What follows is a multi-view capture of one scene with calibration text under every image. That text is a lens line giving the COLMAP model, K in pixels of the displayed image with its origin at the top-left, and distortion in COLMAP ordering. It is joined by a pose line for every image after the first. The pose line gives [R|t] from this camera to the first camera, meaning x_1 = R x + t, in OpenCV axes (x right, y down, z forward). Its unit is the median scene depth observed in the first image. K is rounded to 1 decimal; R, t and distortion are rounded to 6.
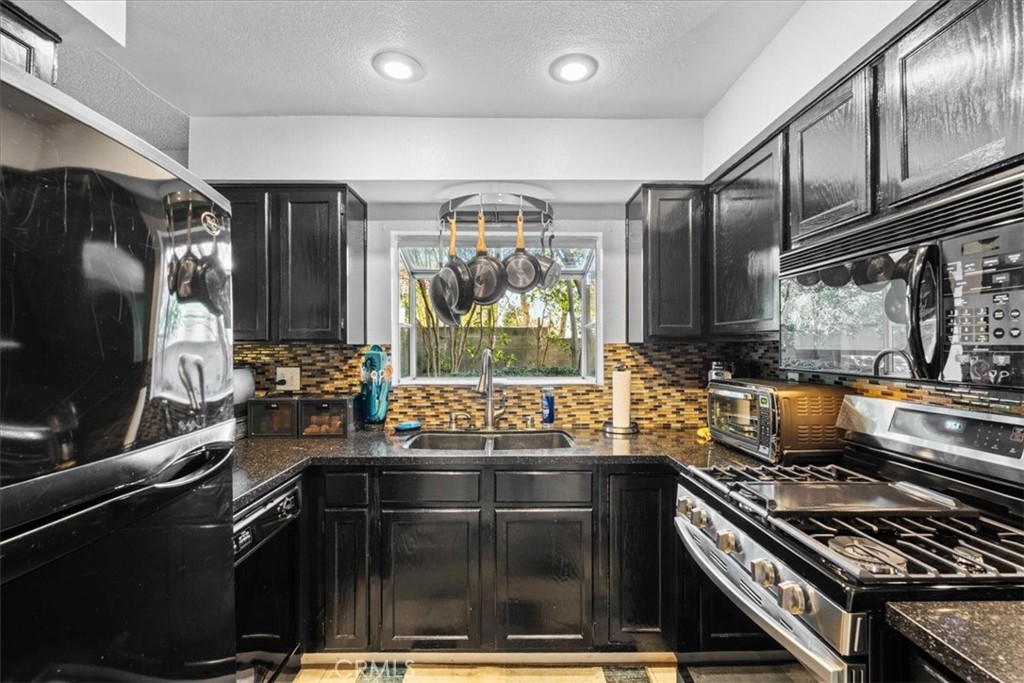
lens RADIAL K [[450.0, 0, 512.0], [0, 450.0, 341.5], [0, 0, 1]] dist [-0.003118, -0.000094]
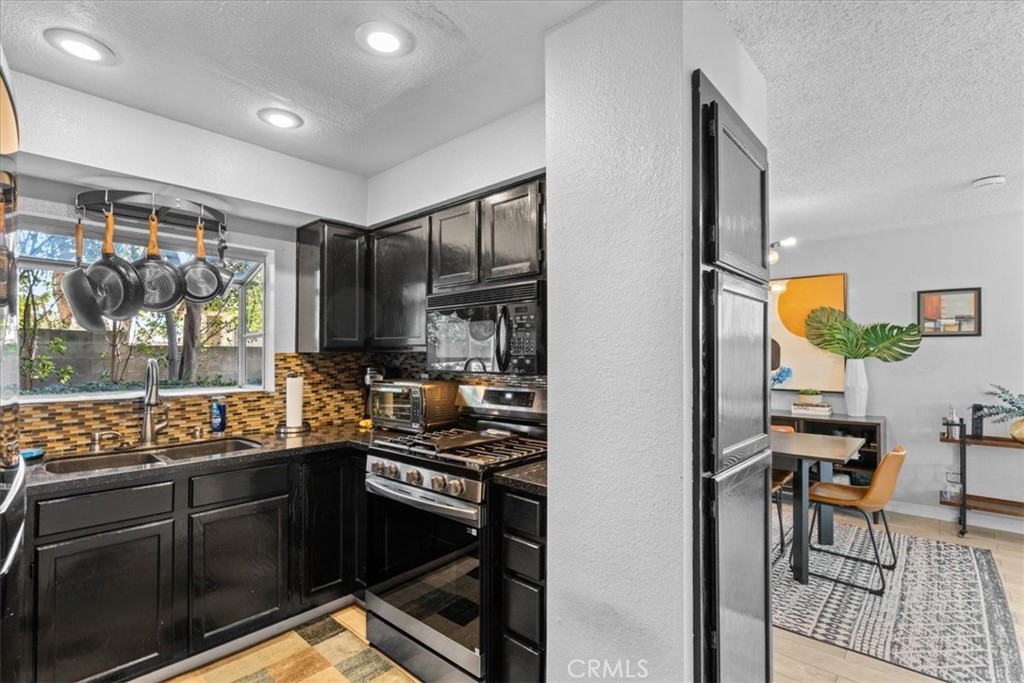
lens RADIAL K [[487.3, 0, 512.0], [0, 487.3, 341.5], [0, 0, 1]] dist [-0.001025, -0.000060]
pose [[0.676277, 0.021172, 0.736343, -0.282708], [-0.007276, 0.999730, -0.022062, -0.001348], [-0.736611, 0.009563, 0.676249, -0.220453]]
